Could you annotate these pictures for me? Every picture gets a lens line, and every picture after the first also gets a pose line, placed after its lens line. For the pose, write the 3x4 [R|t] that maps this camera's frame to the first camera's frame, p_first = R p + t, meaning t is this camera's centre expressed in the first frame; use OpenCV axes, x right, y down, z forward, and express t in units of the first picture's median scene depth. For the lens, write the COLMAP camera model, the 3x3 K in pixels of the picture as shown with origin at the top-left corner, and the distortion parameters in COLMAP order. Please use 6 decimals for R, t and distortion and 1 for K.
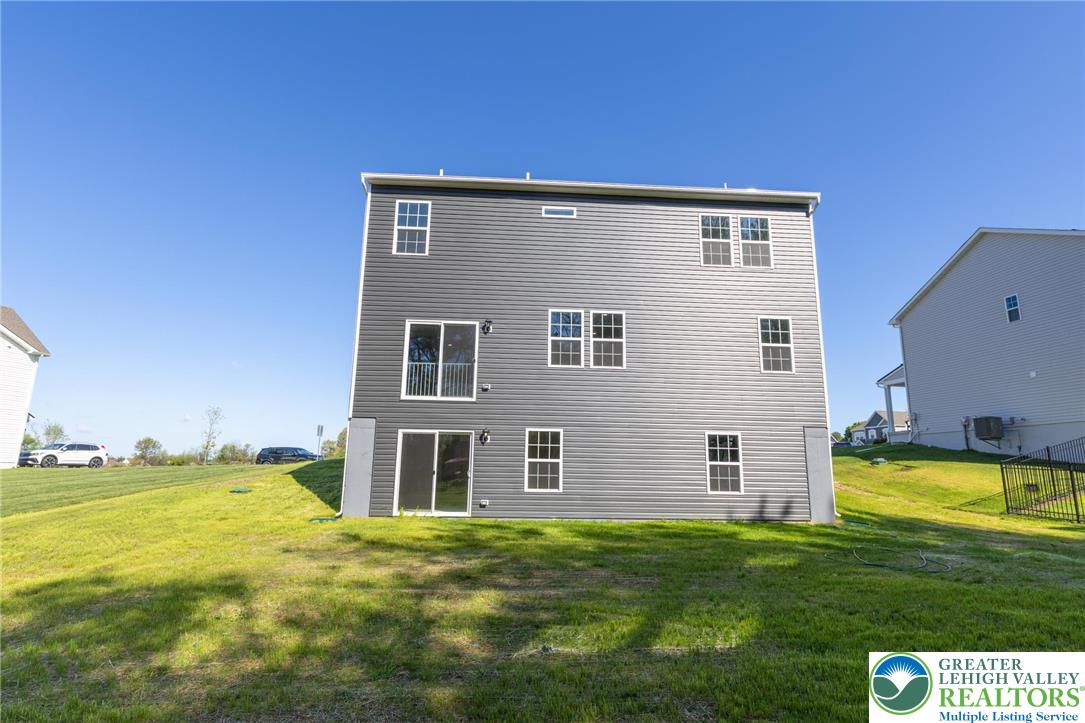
lens RADIAL K [[552.6, 0, 543.1], [0, 552.6, 362.6], [0, 0, 1]] dist [0.002237, 0.002136]
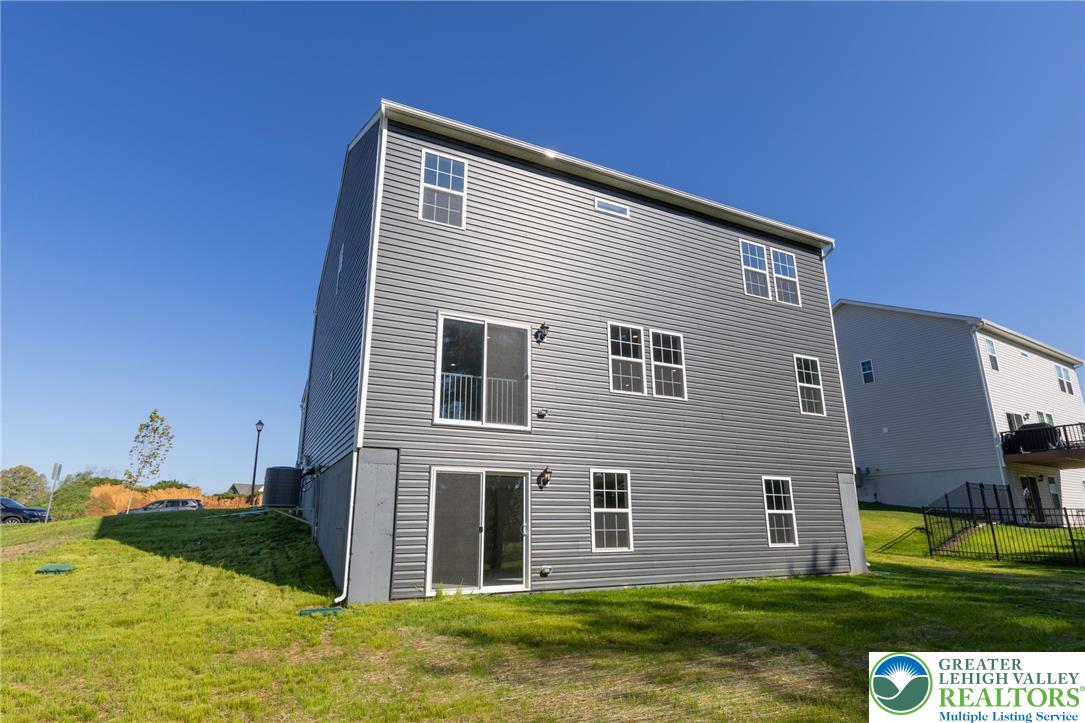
lens RADIAL K [[588.7, 0, 544.1], [0, 588.7, 363.0], [0, 0, 1]] dist [0.004197, -0.001144]
pose [[0.913426, 0.088425, 0.397283, -0.419365], [-0.060601, 0.994782, -0.082081, 0.041760], [-0.402468, 0.050899, 0.914018, 0.254863]]
